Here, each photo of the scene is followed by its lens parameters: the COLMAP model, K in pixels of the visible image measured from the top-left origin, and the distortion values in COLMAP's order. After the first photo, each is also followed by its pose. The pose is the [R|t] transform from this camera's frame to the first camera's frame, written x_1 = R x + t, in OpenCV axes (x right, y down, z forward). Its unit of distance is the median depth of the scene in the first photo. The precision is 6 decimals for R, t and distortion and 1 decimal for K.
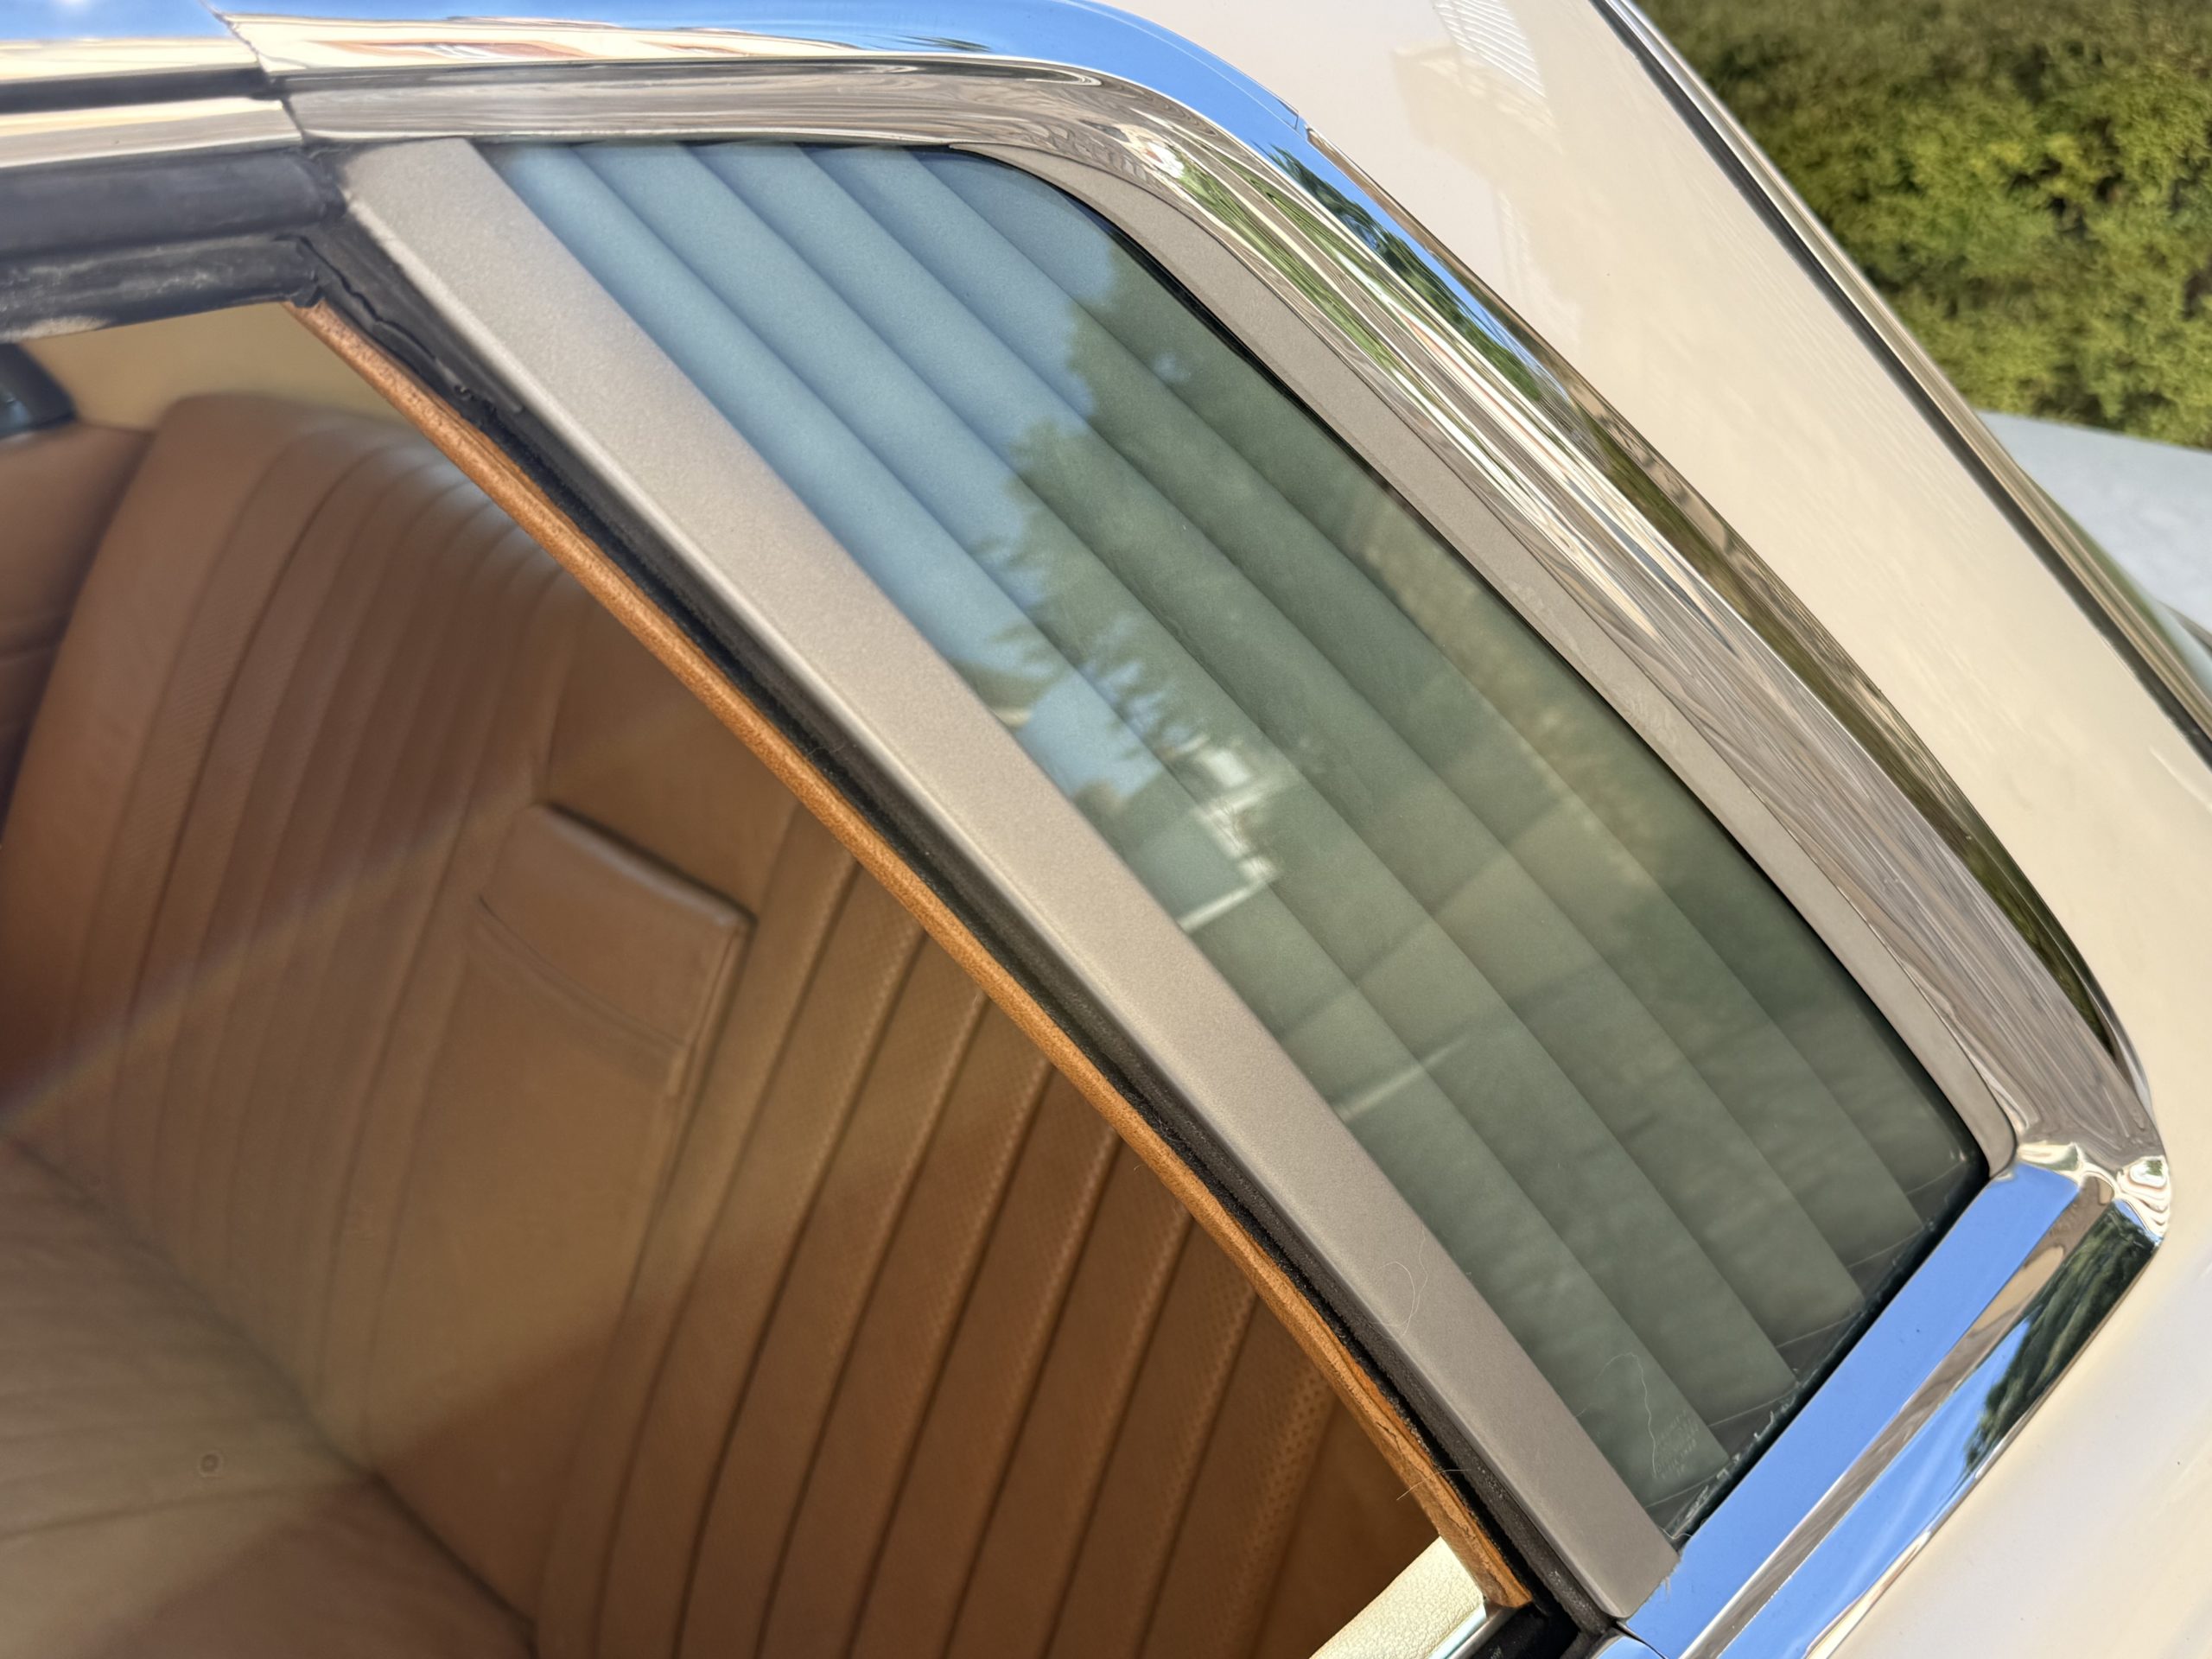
lens RADIAL K [[2212.1, 0, 1087.1], [0, 2212.1, 835.5], [0, 0, 1]] dist [0.118594, -0.256569]
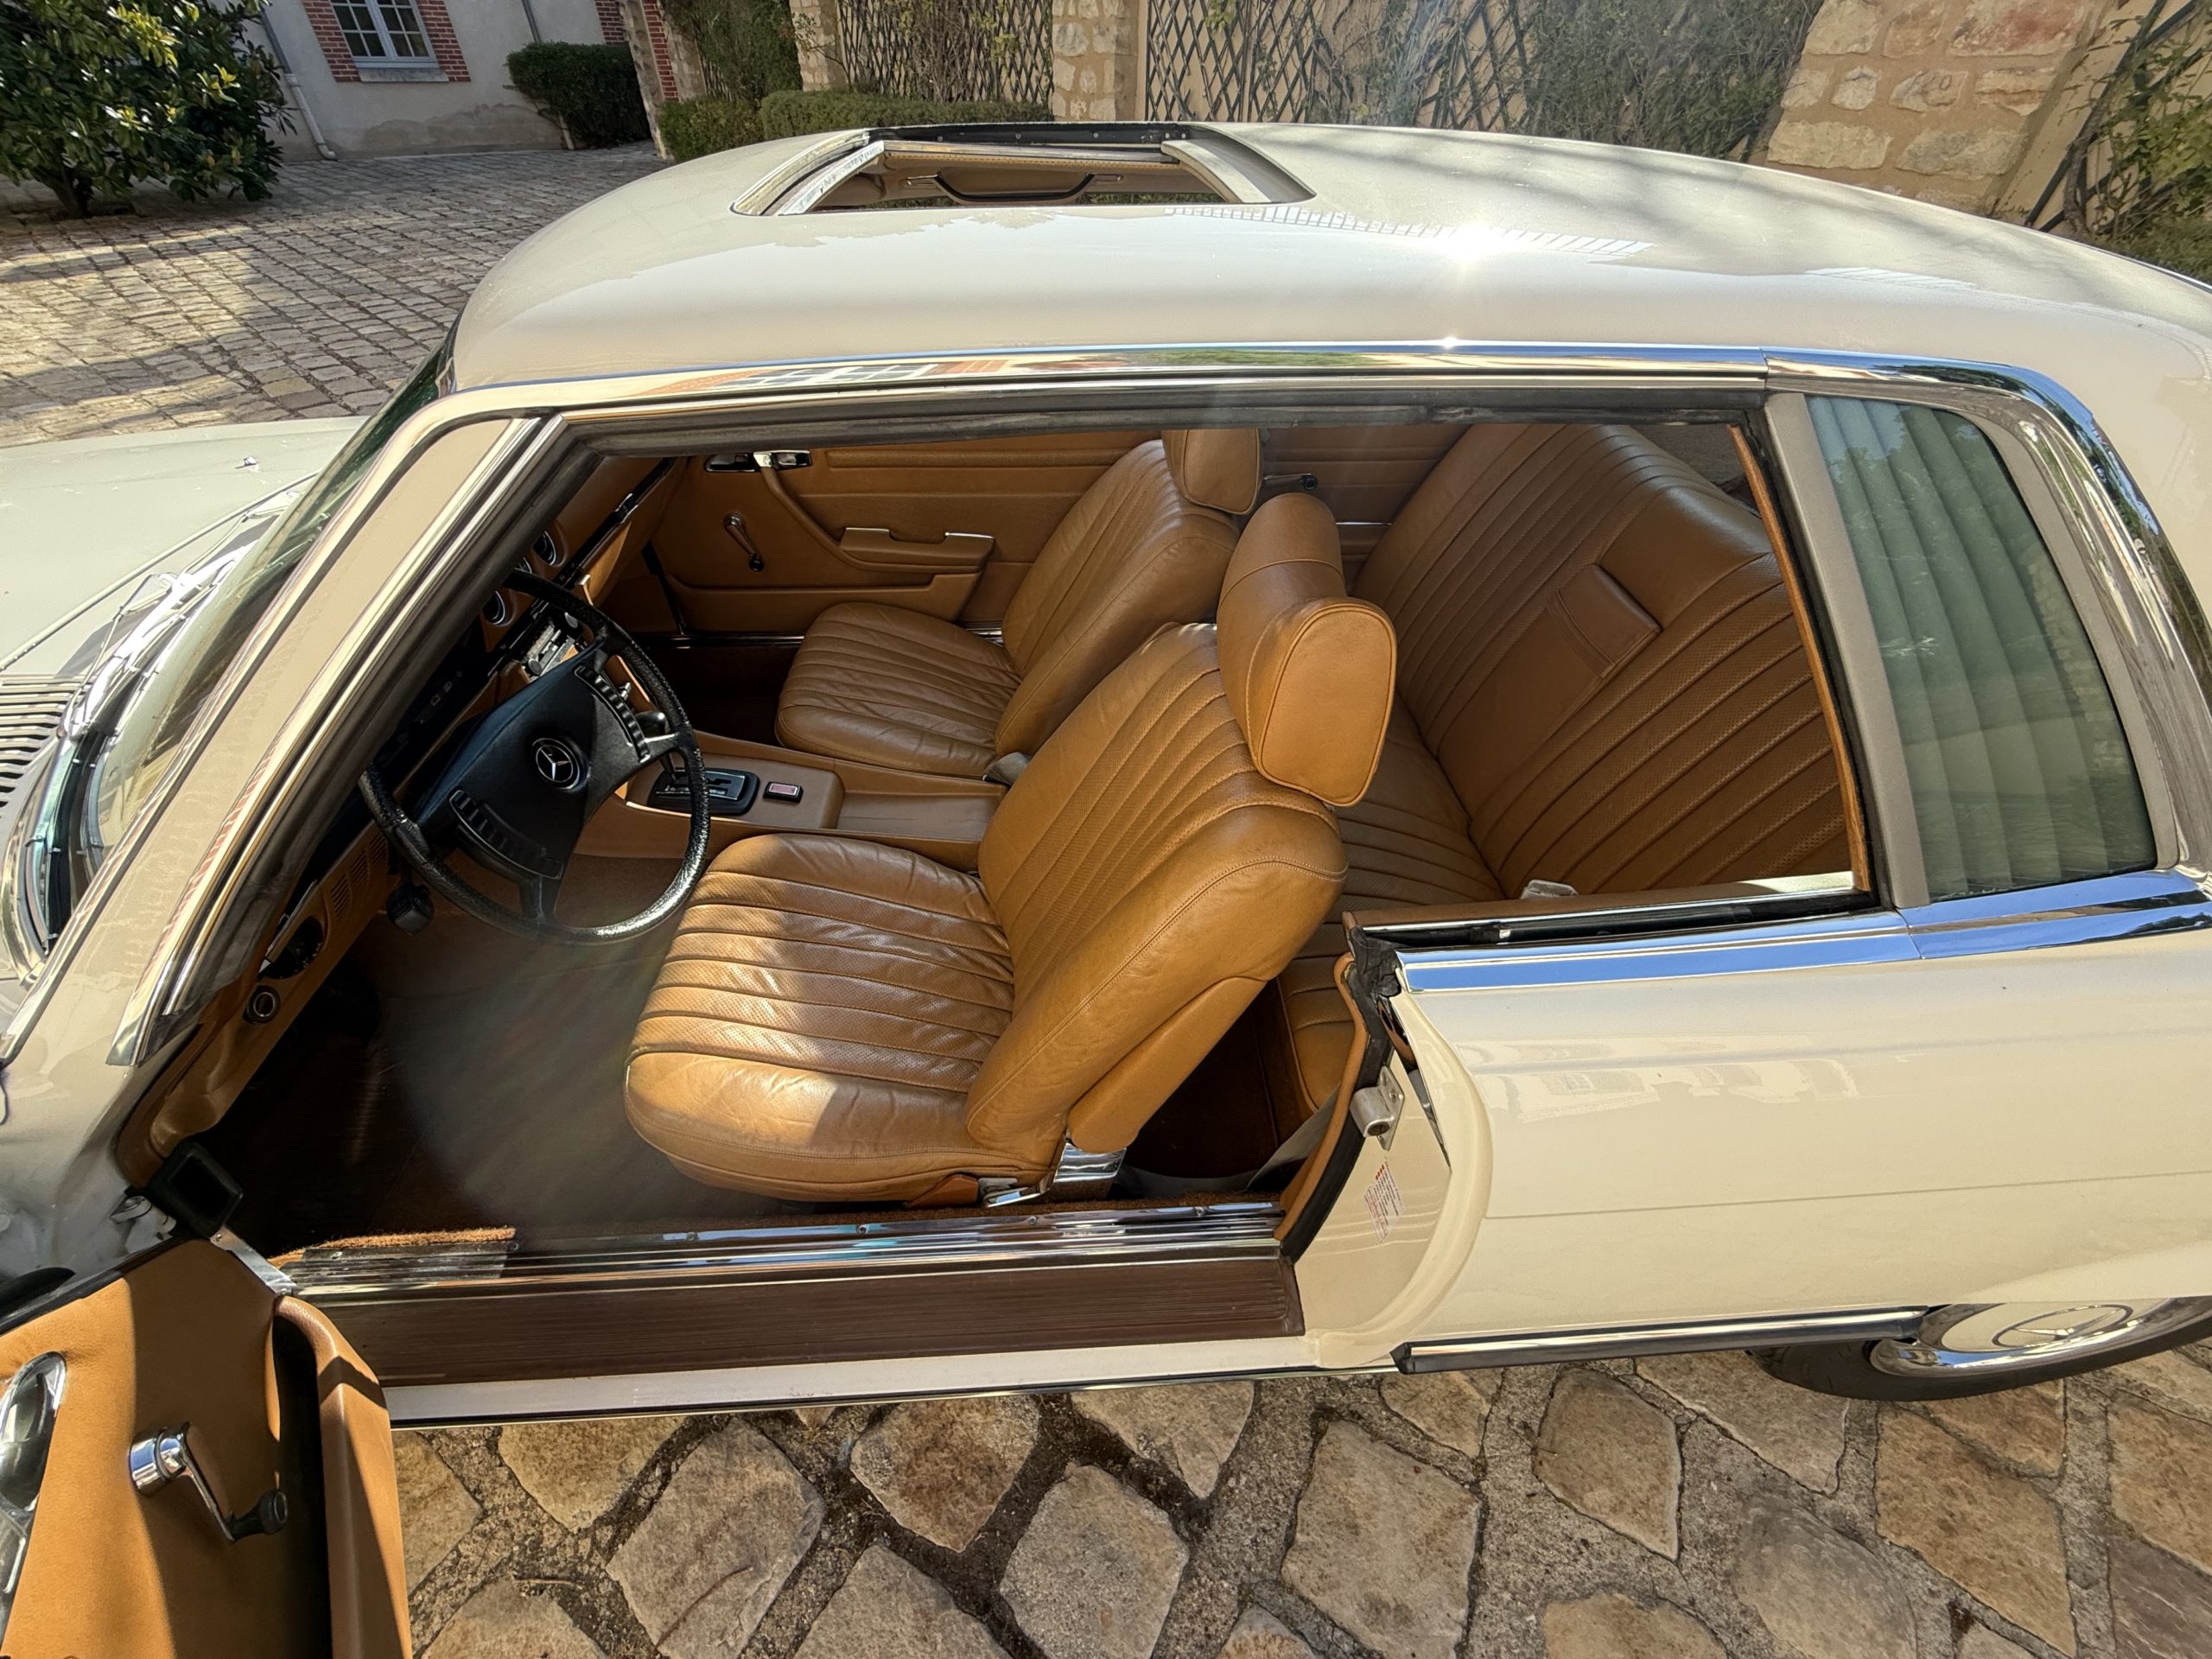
lens RADIAL K [[888.0, 0, 1097.1], [0, 888.0, 829.2], [0, 0, 1]] dist [0.001699, -0.000256]
pose [[0.749063, 0.455093, -0.481451, -0.072063], [-0.289256, 0.878456, 0.380325, 0.086968], [0.596016, -0.145625, 0.789657, -0.741128]]
